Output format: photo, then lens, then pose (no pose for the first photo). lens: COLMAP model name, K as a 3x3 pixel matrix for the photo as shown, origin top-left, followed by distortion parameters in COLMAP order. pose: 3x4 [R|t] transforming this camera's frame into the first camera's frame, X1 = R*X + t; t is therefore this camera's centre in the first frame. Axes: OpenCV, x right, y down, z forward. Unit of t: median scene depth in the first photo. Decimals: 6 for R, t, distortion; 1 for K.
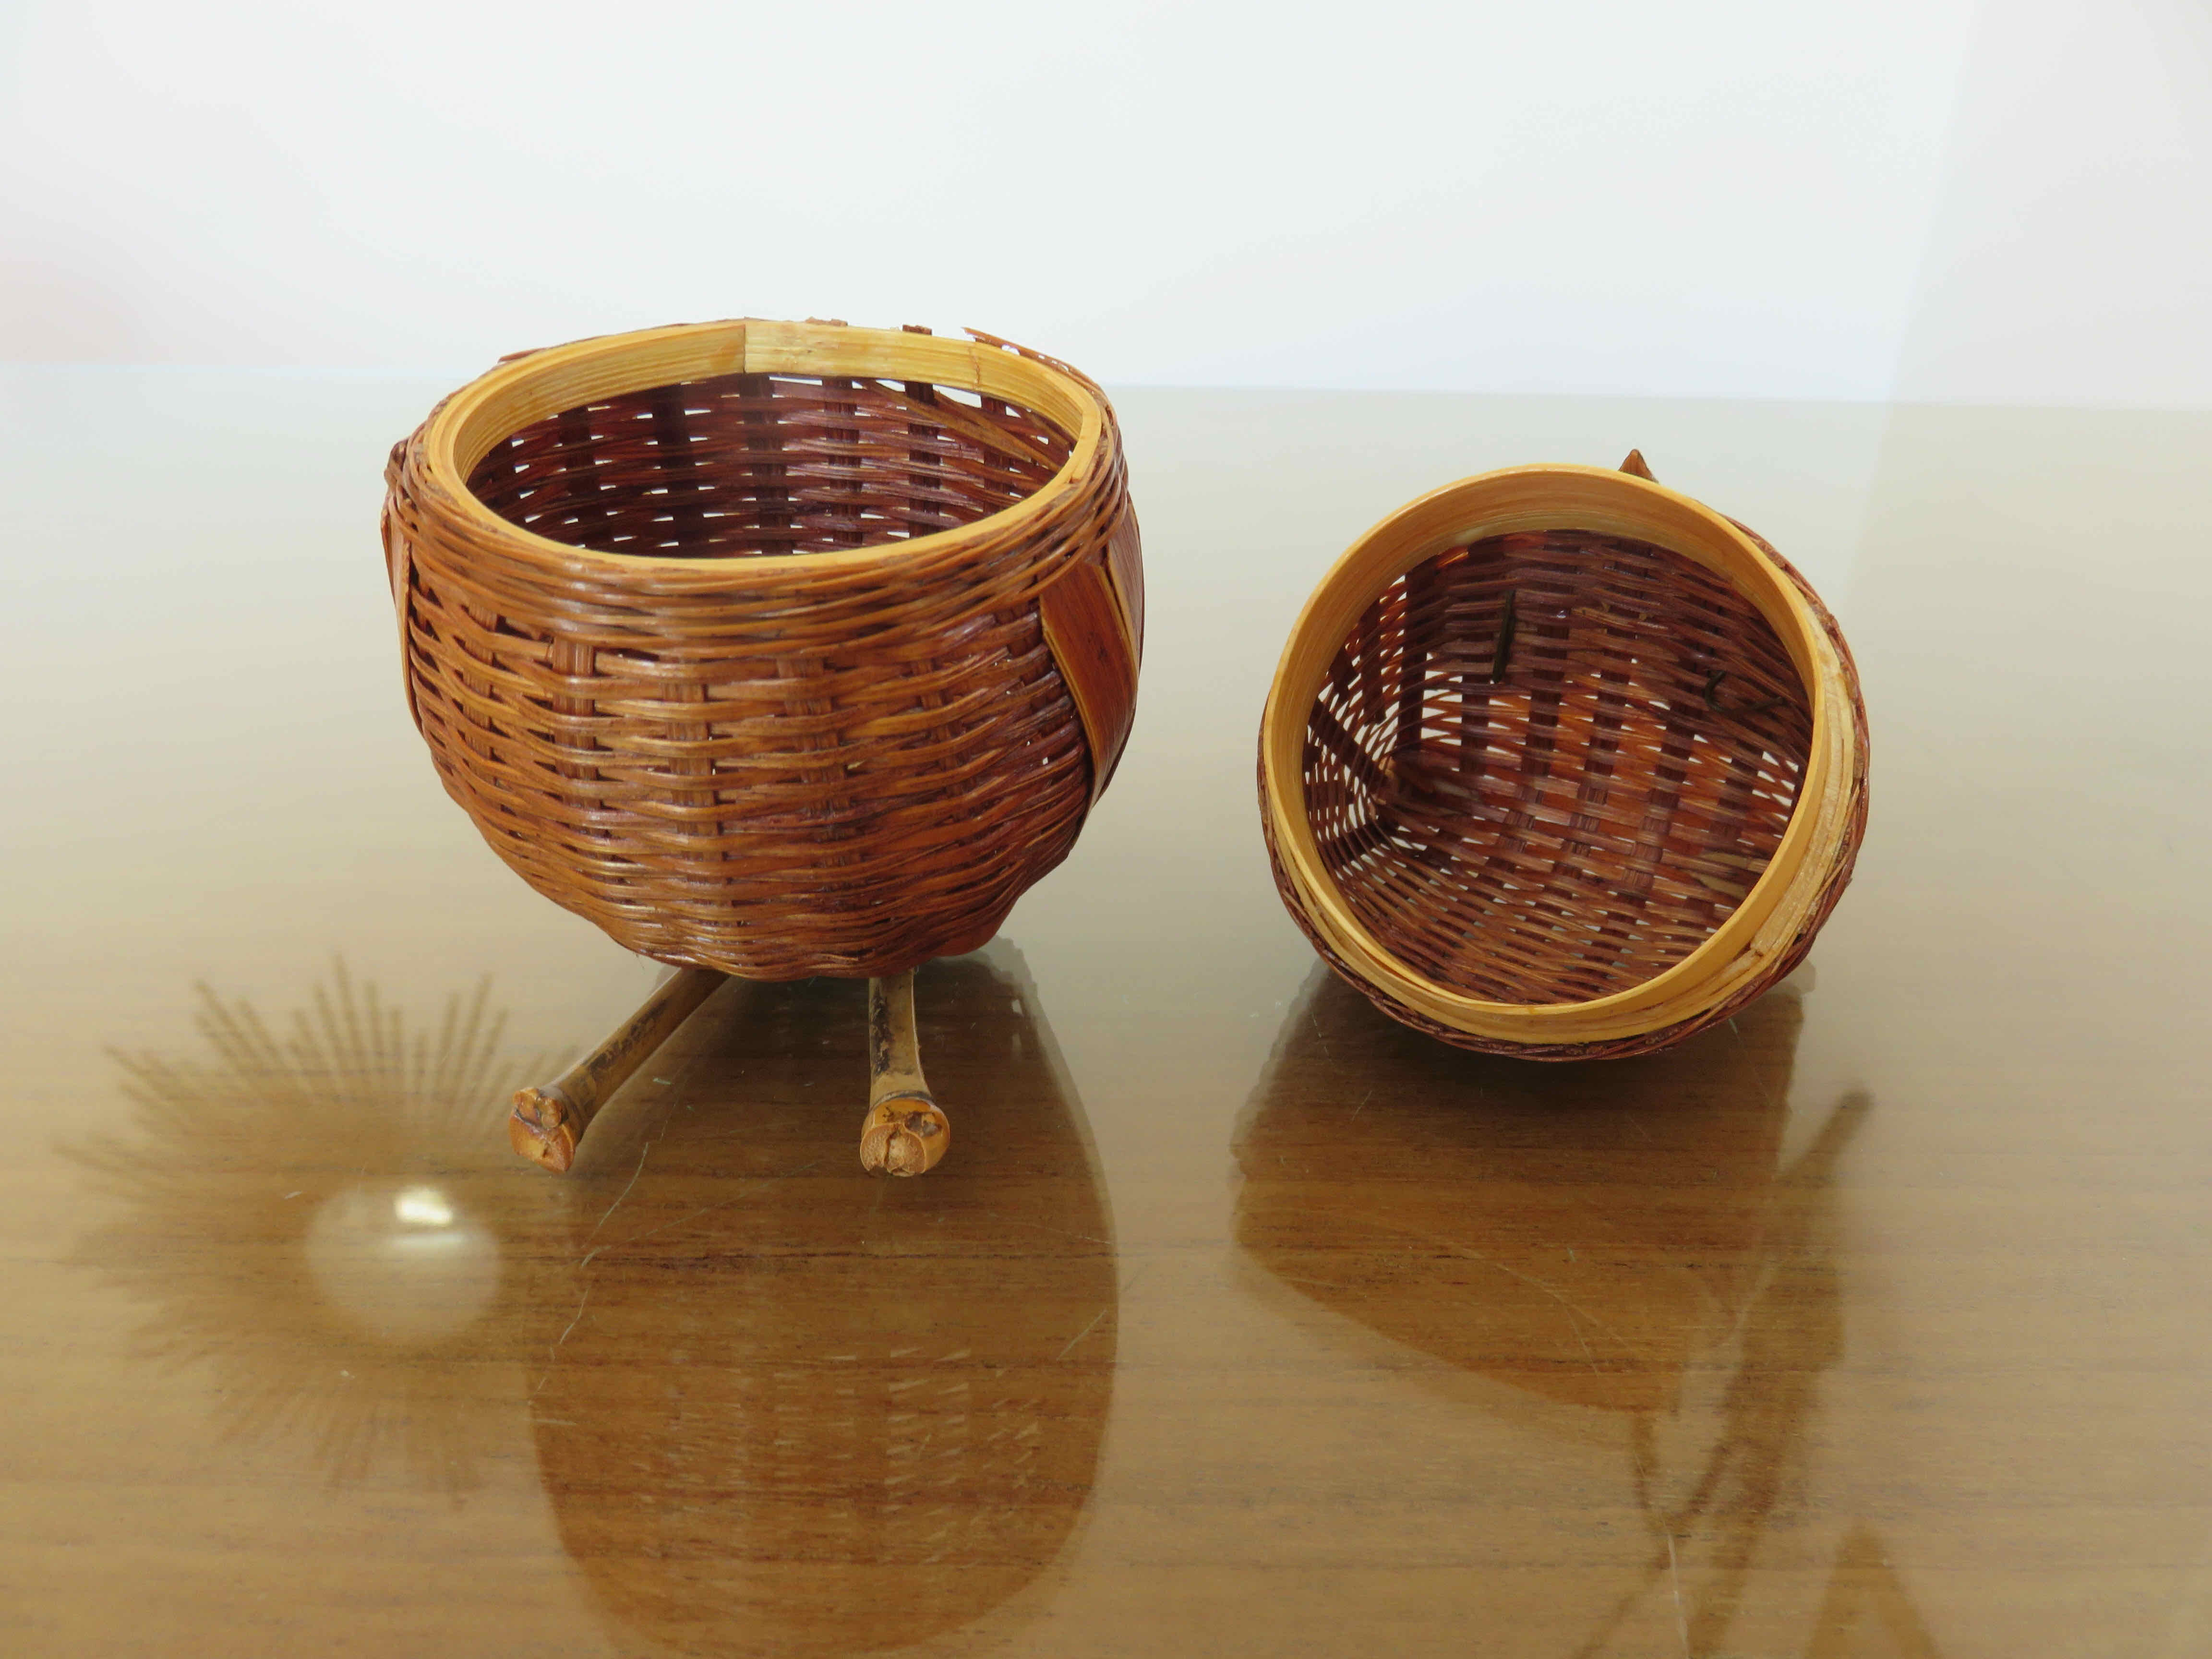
lens RADIAL K [[1710.2, 0, 1108.1], [0, 1710.2, 833.1], [0, 0, 1]] dist [-0.000951, 0.006390]
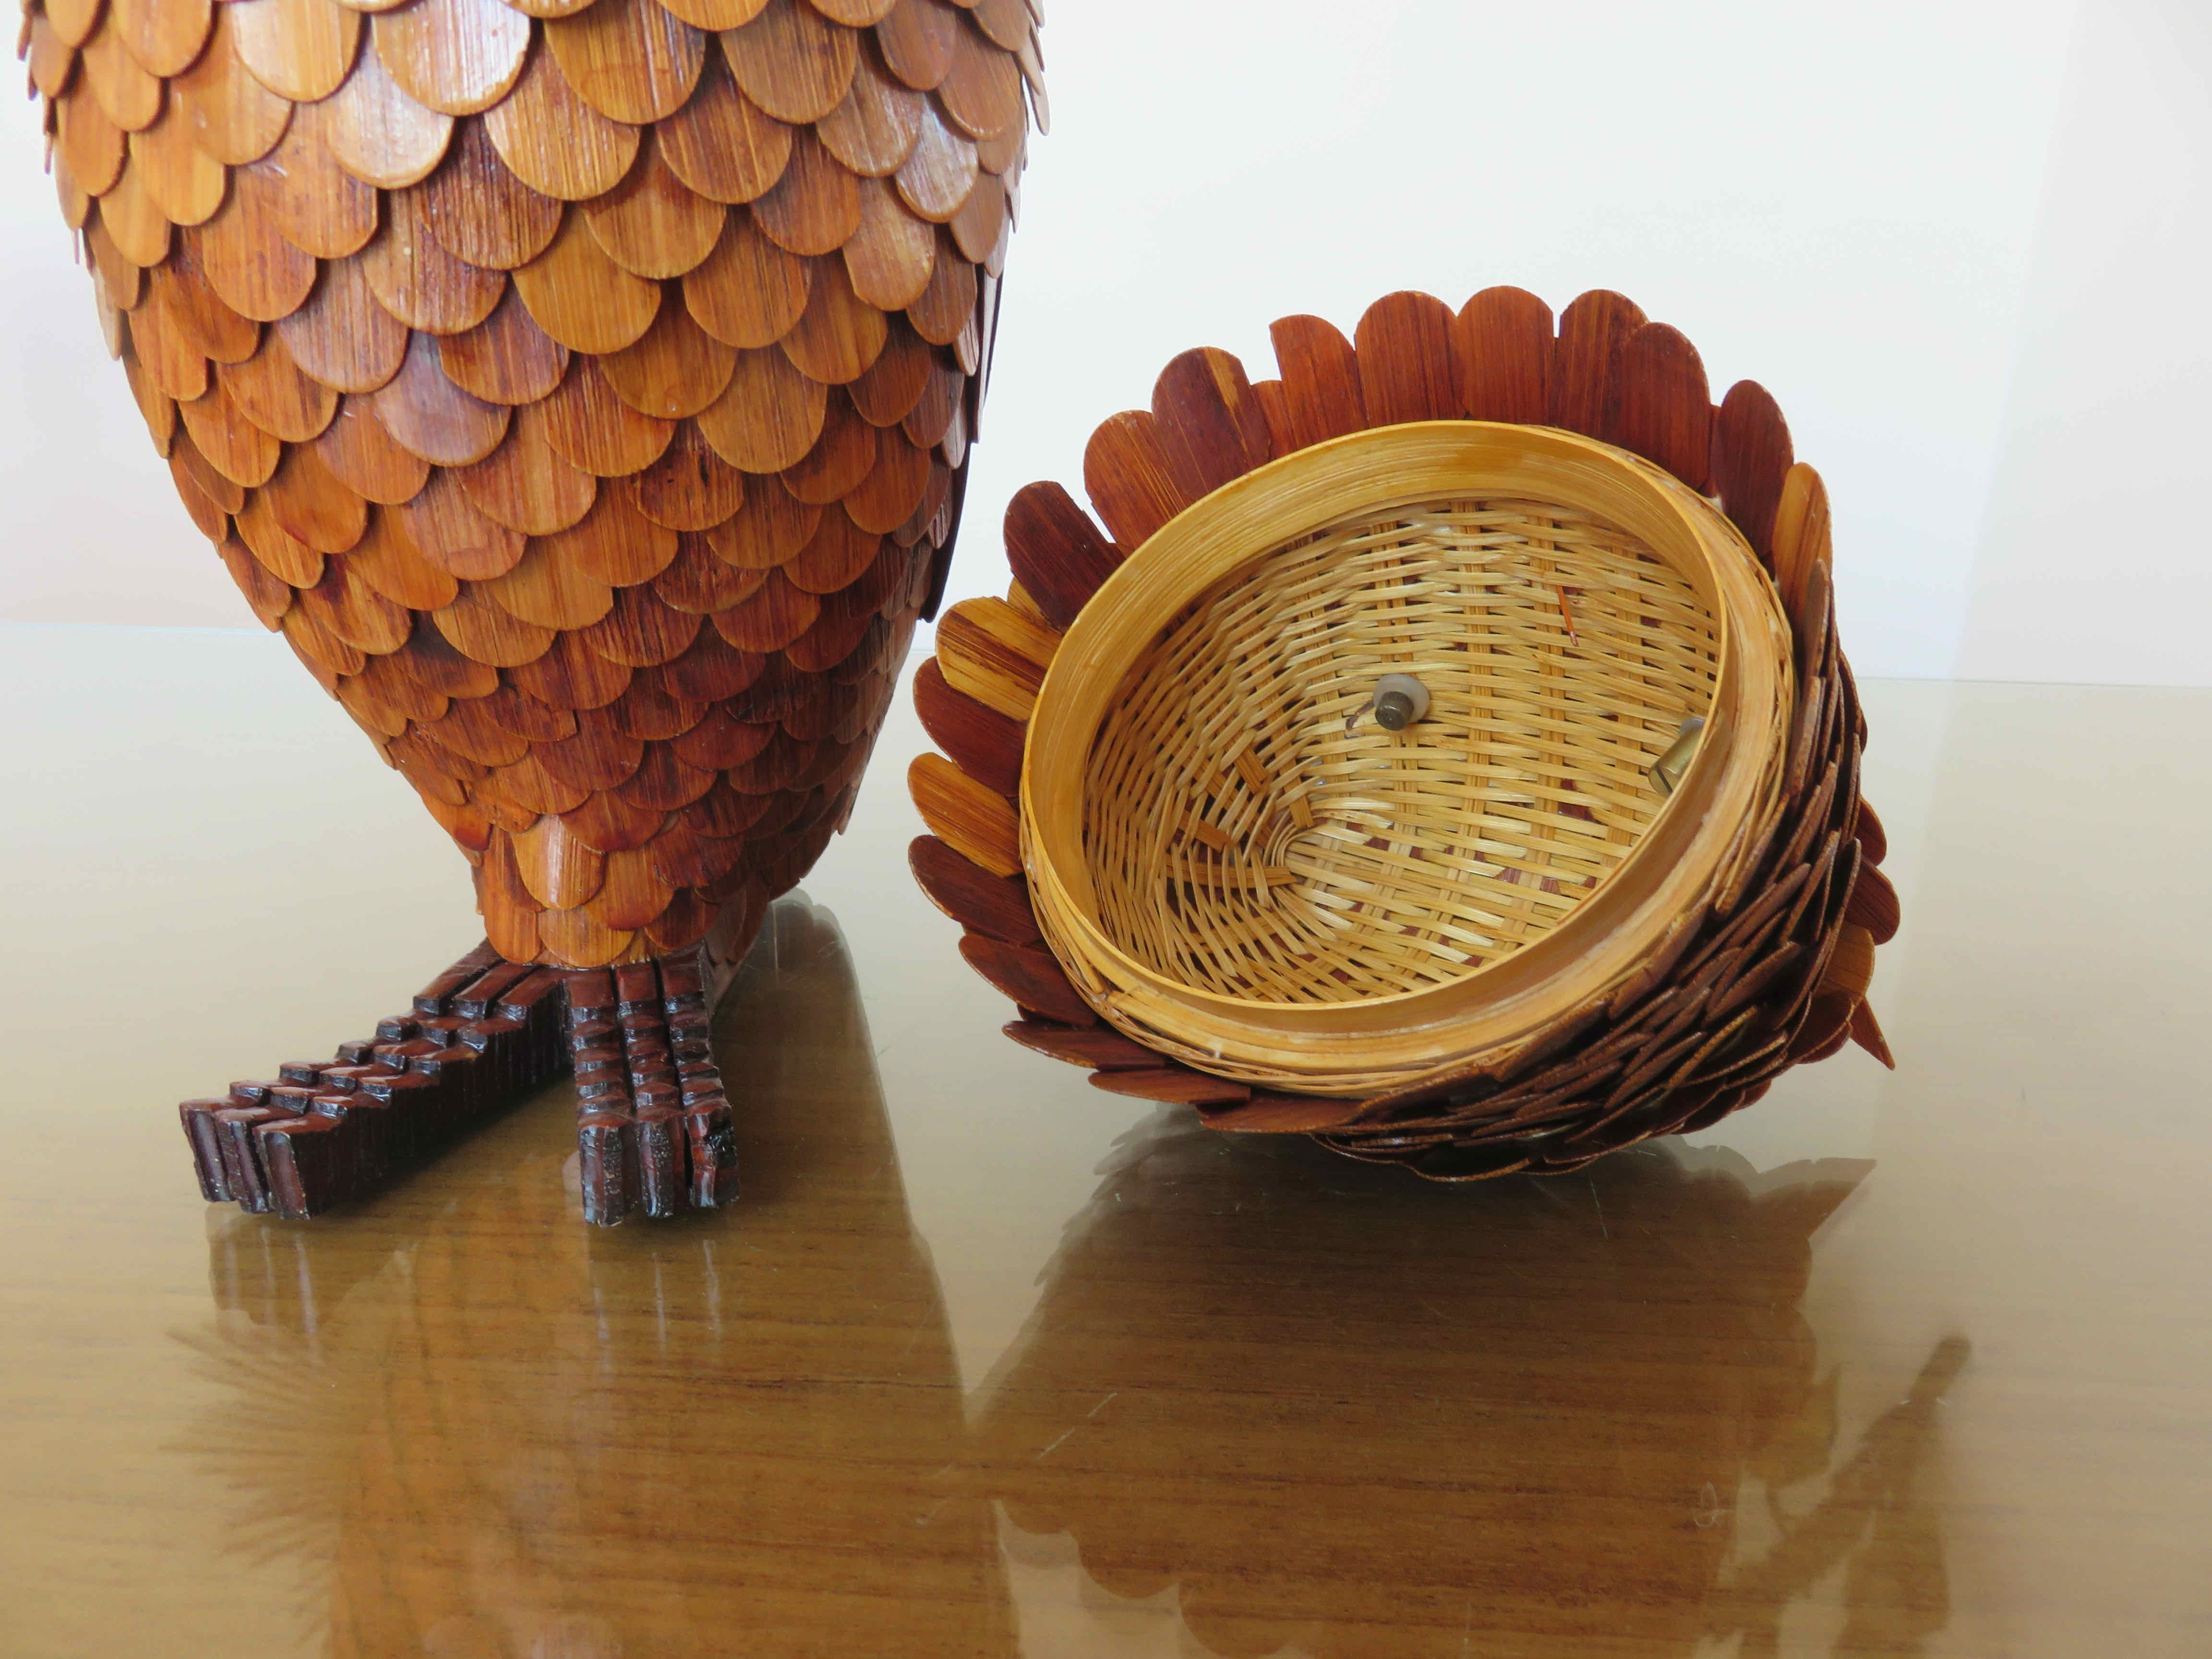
lens RADIAL K [[1710.2, 0, 1112.4], [0, 1710.2, 828.0], [0, 0, 1]] dist [-0.000951, 0.006390]
pose [[0.998240, 0.017792, -0.056563, 0.107565], [-0.024955, 0.991386, -0.128571, -0.016216], [0.053788, 0.129756, 0.990086, -0.430649]]
